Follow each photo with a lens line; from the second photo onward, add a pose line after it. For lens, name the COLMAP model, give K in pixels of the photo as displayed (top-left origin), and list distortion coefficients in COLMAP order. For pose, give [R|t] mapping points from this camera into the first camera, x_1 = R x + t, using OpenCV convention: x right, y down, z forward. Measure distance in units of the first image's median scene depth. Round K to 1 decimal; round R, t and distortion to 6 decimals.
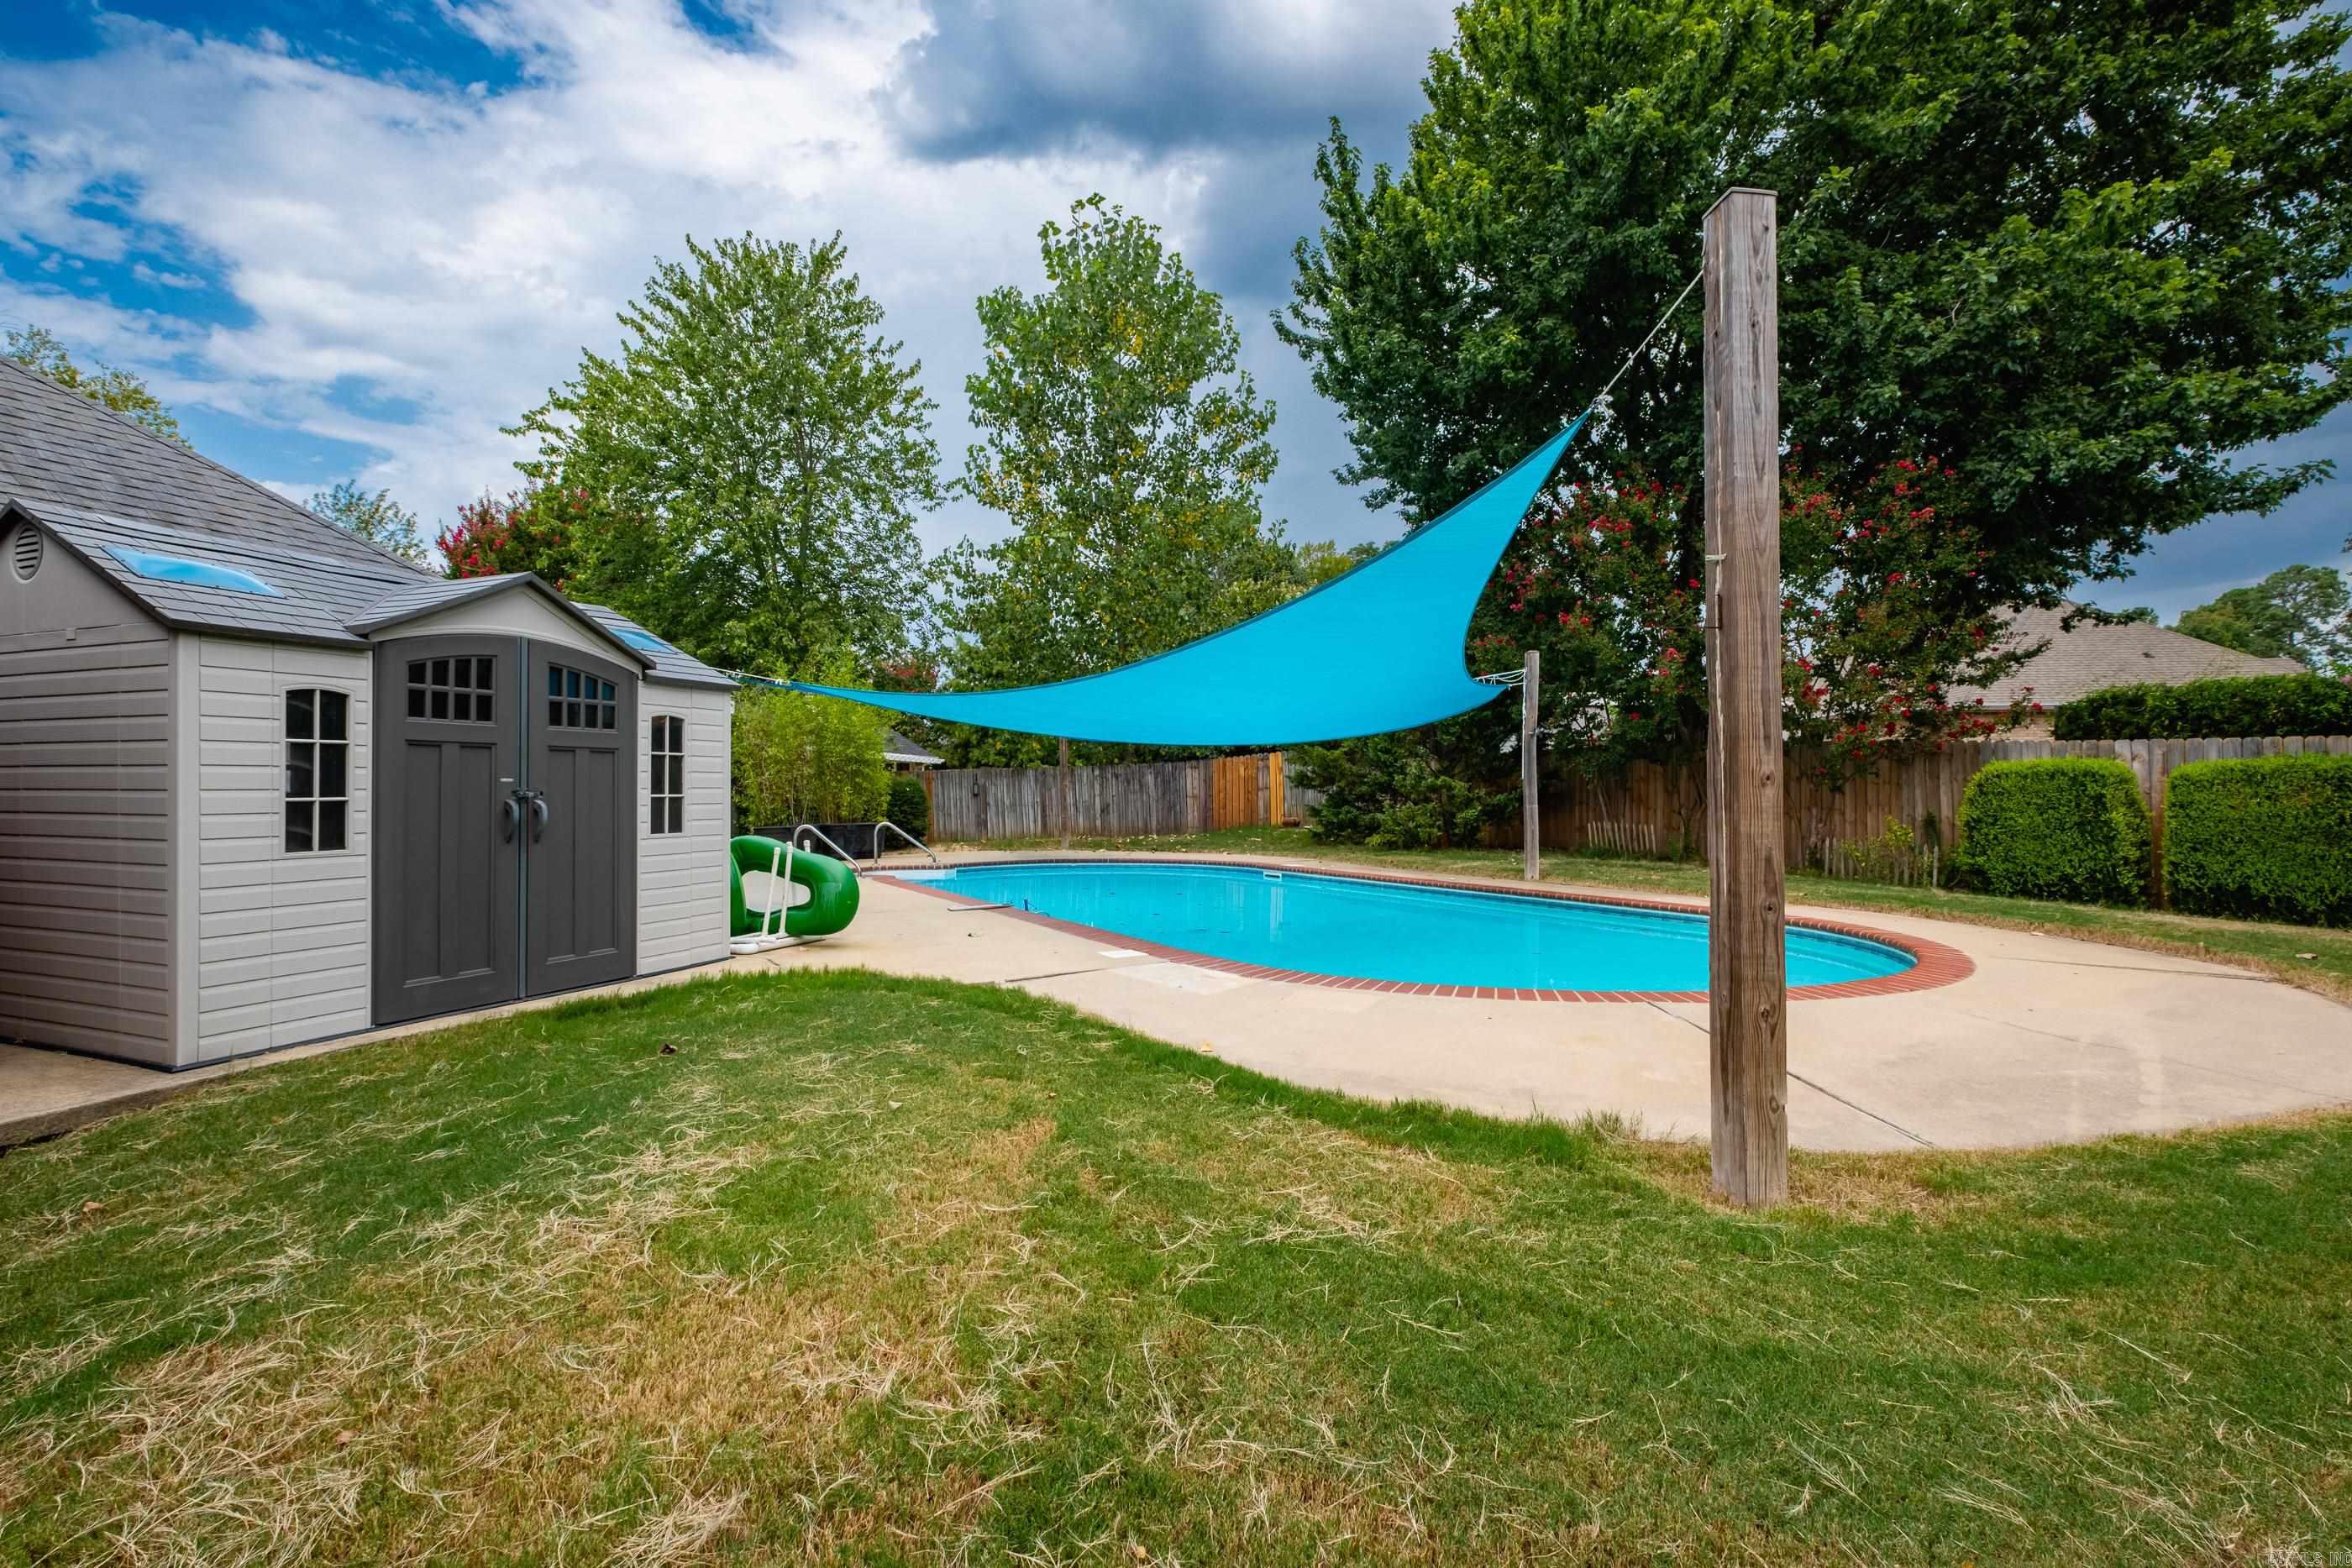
lens RADIAL K [[1035.1, 0, 1185.6], [0, 1035.1, 785.1], [0, 0, 1]] dist [-0.005009, -0.001075]
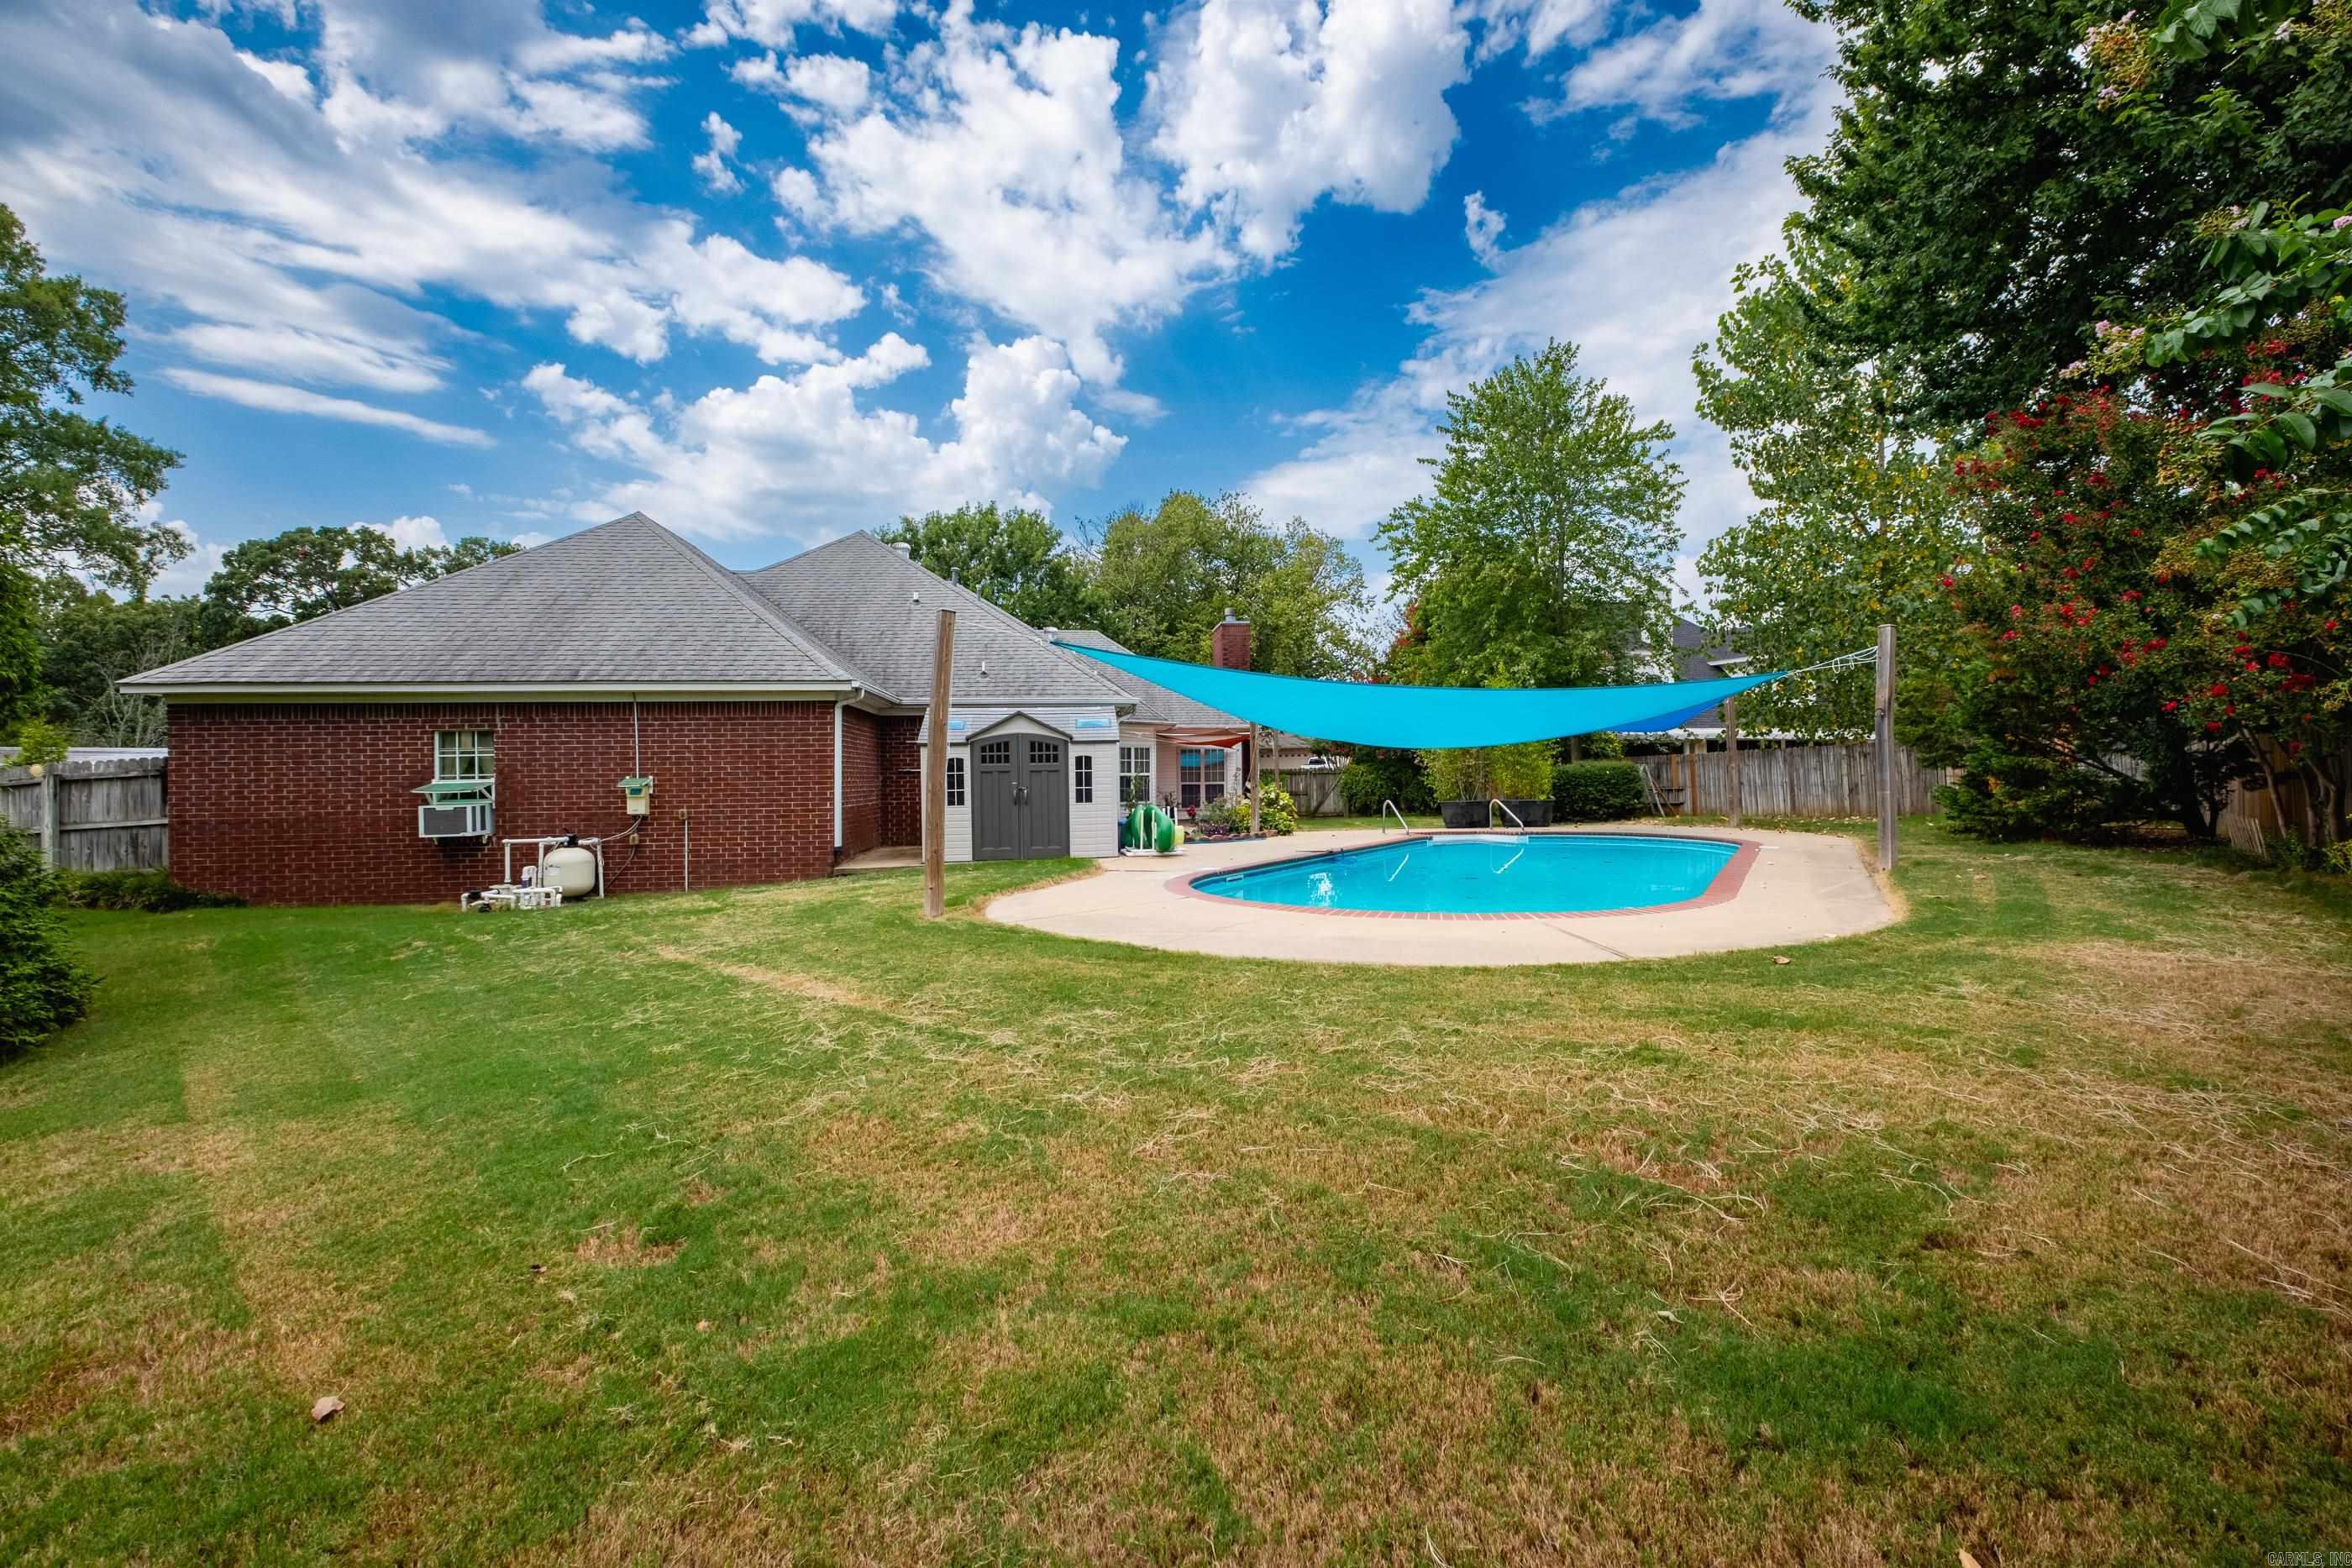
lens RADIAL K [[1035.1, 0, 1185.8], [0, 1035.1, 769.3], [0, 0, 1]] dist [-0.005009, -0.001075]
pose [[0.489674, -0.014562, -0.871784, 2.113844], [0.021803, 0.999752, -0.004454, -0.020473], [0.871633, -0.016826, 0.489871, -0.001972]]
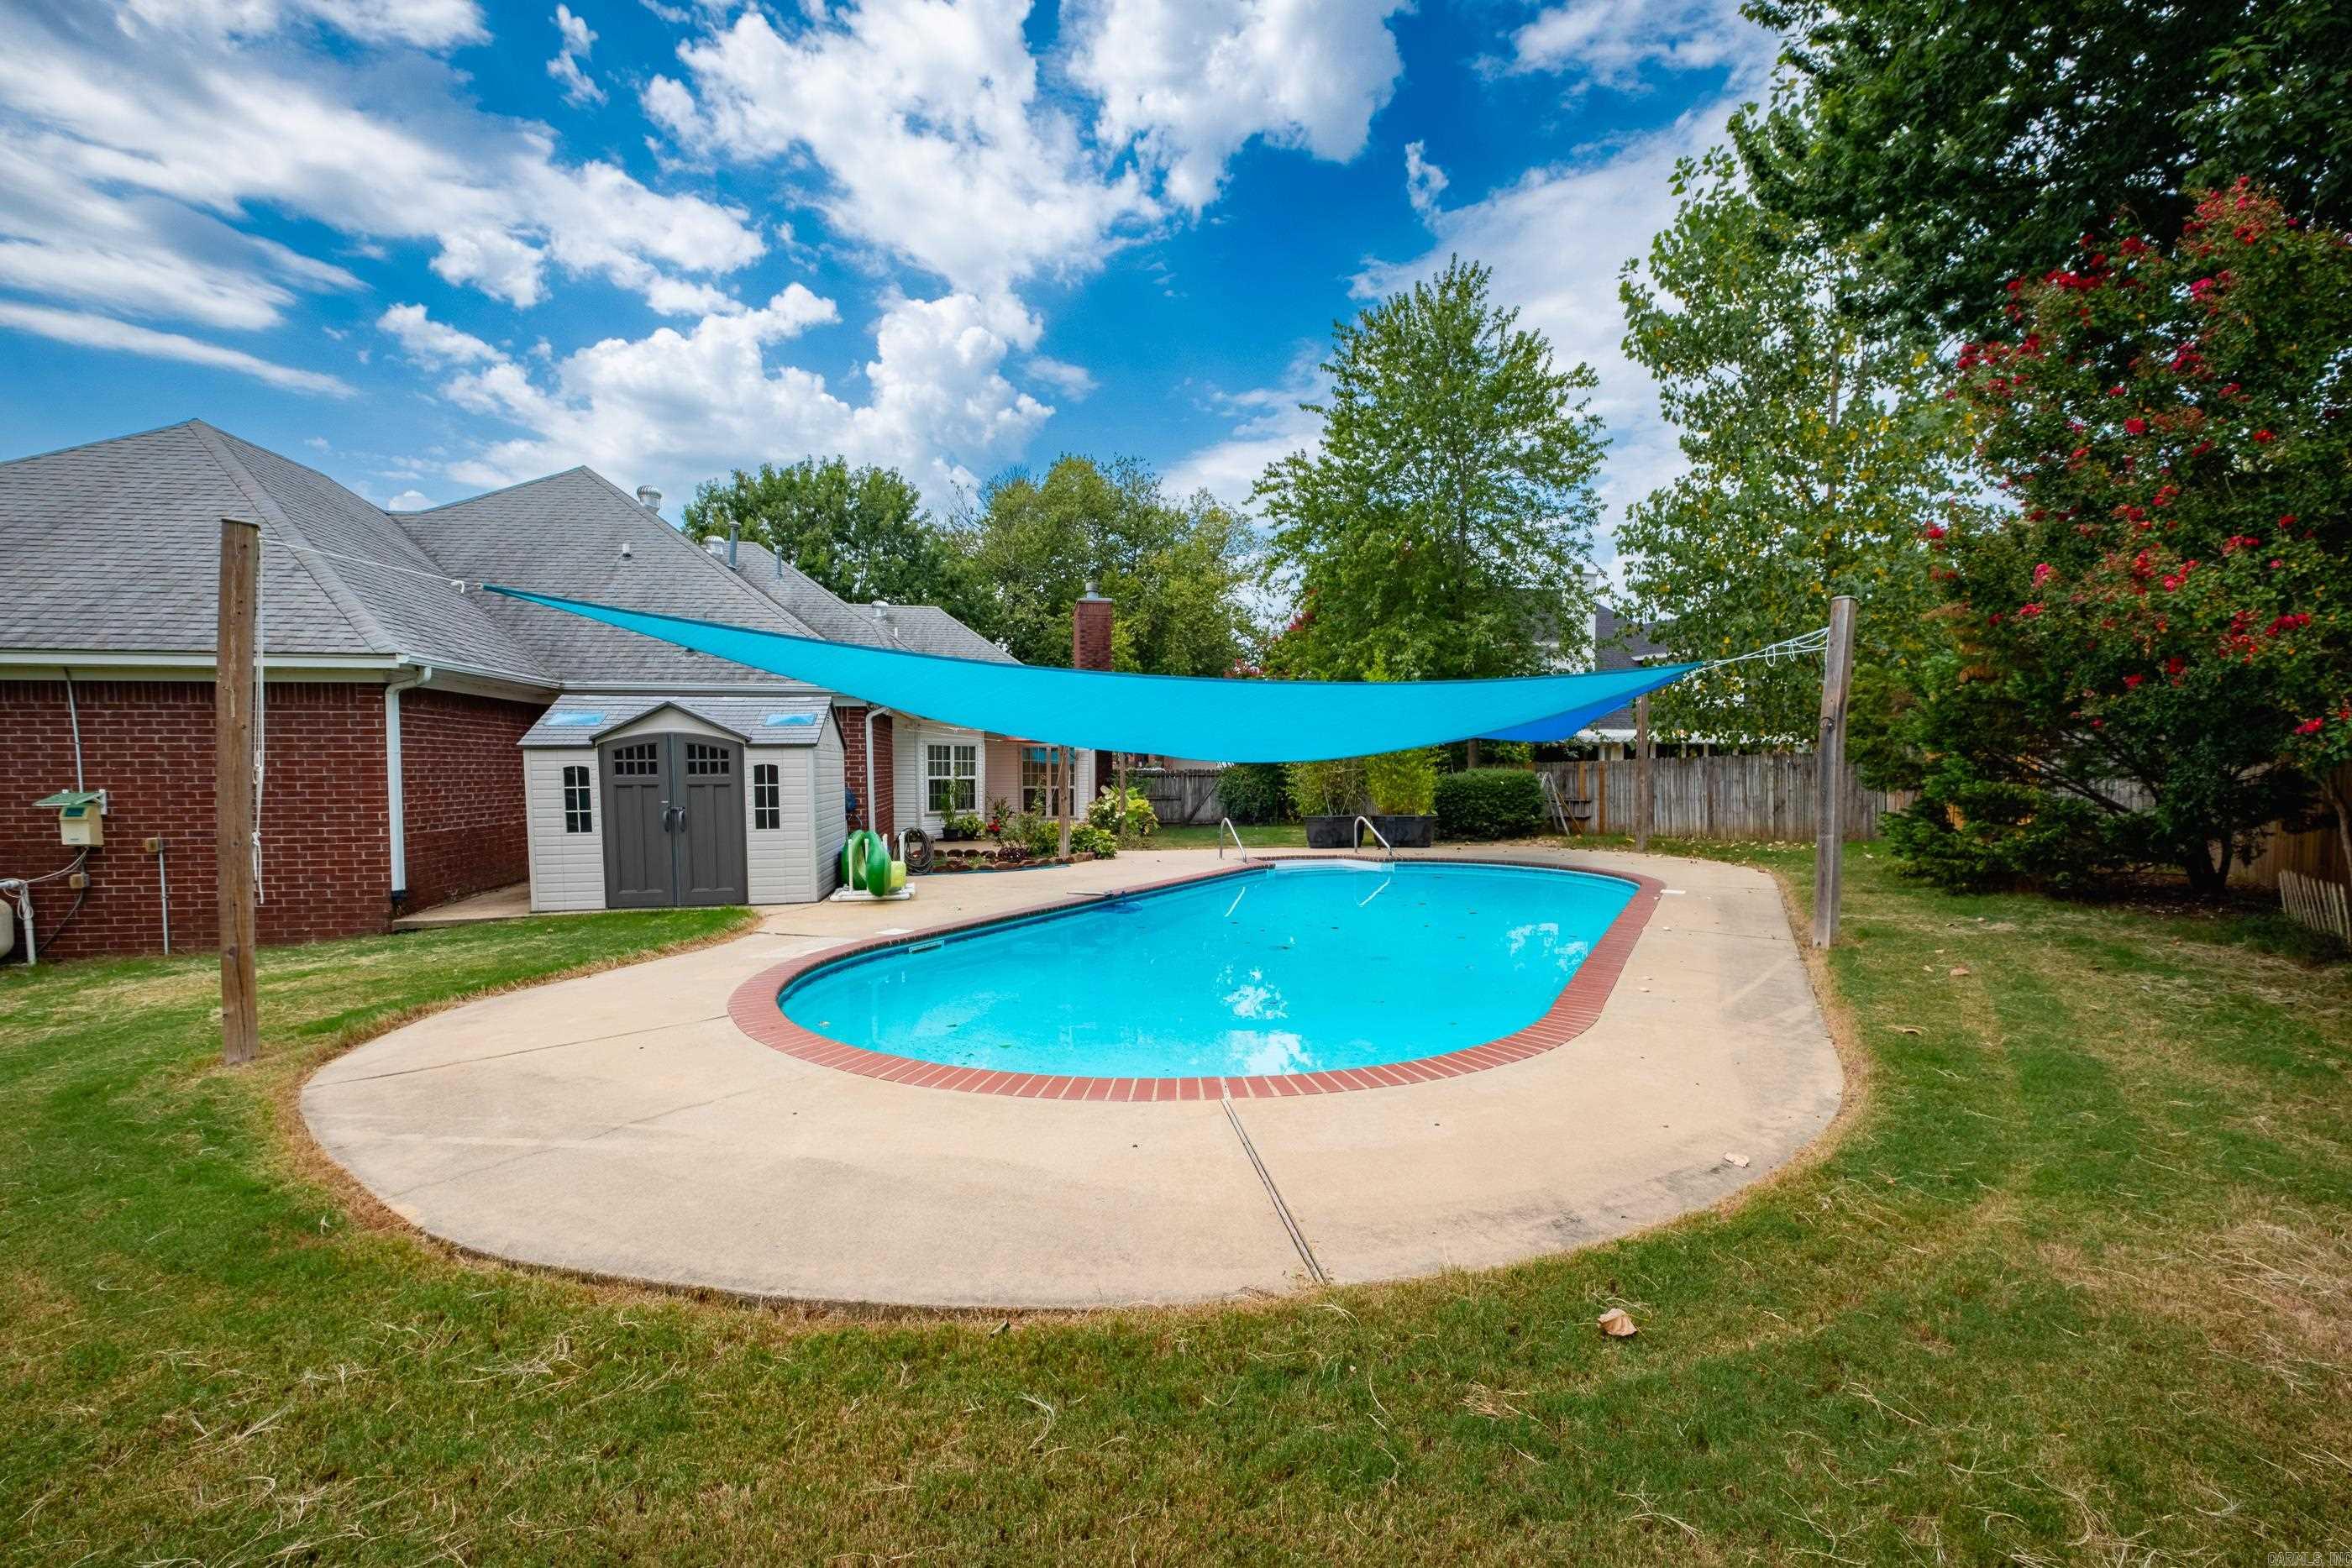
lens RADIAL K [[1035.1, 0, 1190.3], [0, 1035.1, 843.5], [0, 0, 1]] dist [-0.005009, -0.001075]
pose [[0.541451, 0.059269, -0.838641, 1.688845], [0.010239, 0.996973, 0.077069, -0.071485], [0.840670, -0.050316, 0.539205, 0.763092]]
